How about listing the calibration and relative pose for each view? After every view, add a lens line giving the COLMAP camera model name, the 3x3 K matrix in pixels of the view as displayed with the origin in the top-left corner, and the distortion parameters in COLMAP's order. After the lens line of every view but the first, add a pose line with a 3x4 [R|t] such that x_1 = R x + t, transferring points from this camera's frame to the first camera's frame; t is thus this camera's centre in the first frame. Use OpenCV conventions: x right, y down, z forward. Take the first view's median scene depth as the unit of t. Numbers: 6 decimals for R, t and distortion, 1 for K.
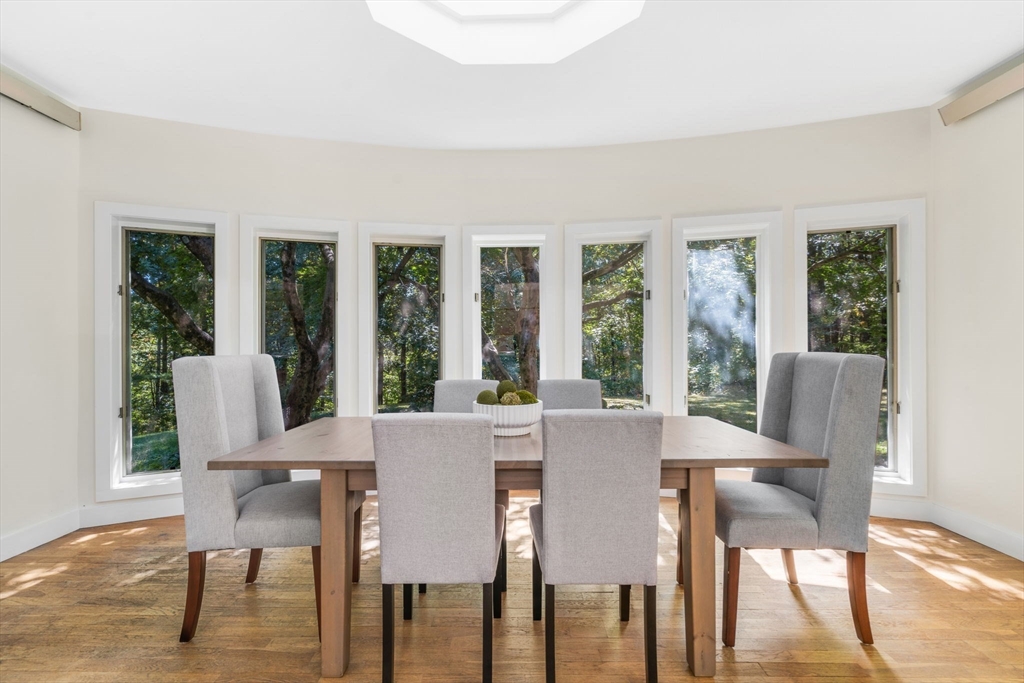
lens RADIAL K [[472.7, 0, 512.0], [0, 472.7, 341.5], [0, 0, 1]] dist [0.000651, 0.000570]
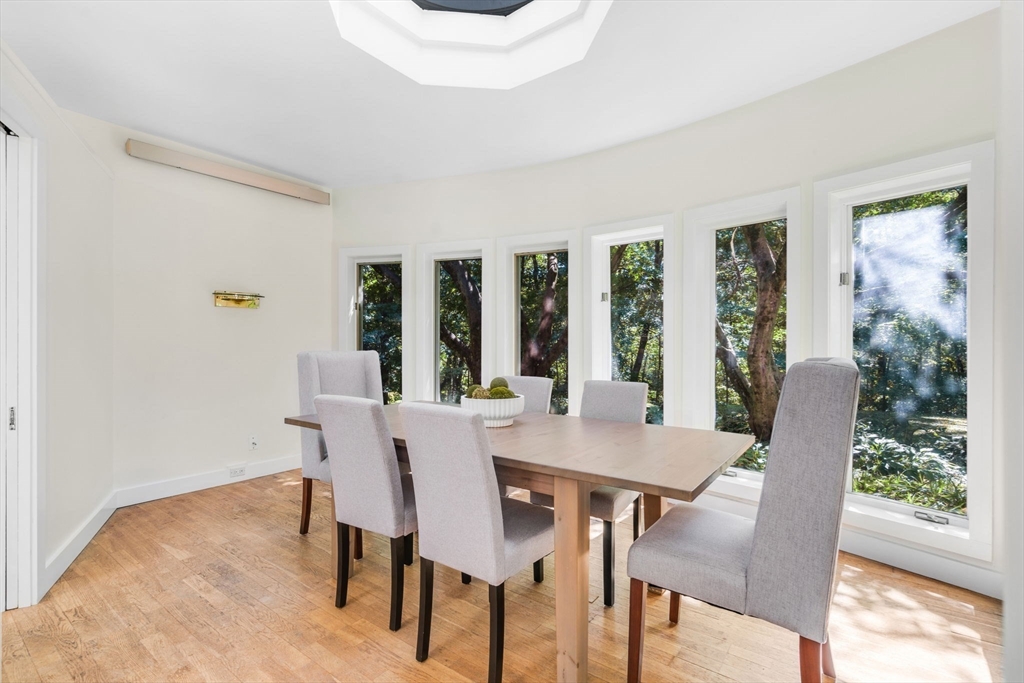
lens RADIAL K [[472.7, 0, 512.0], [0, 472.7, 341.5], [0, 0, 1]] dist [0.000651, 0.000570]
pose [[0.803085, 0.000996, -0.595864, 0.500514], [0.001301, 0.999993, 0.003426, -0.002603], [0.595863, -0.003526, 0.803078, 0.104979]]
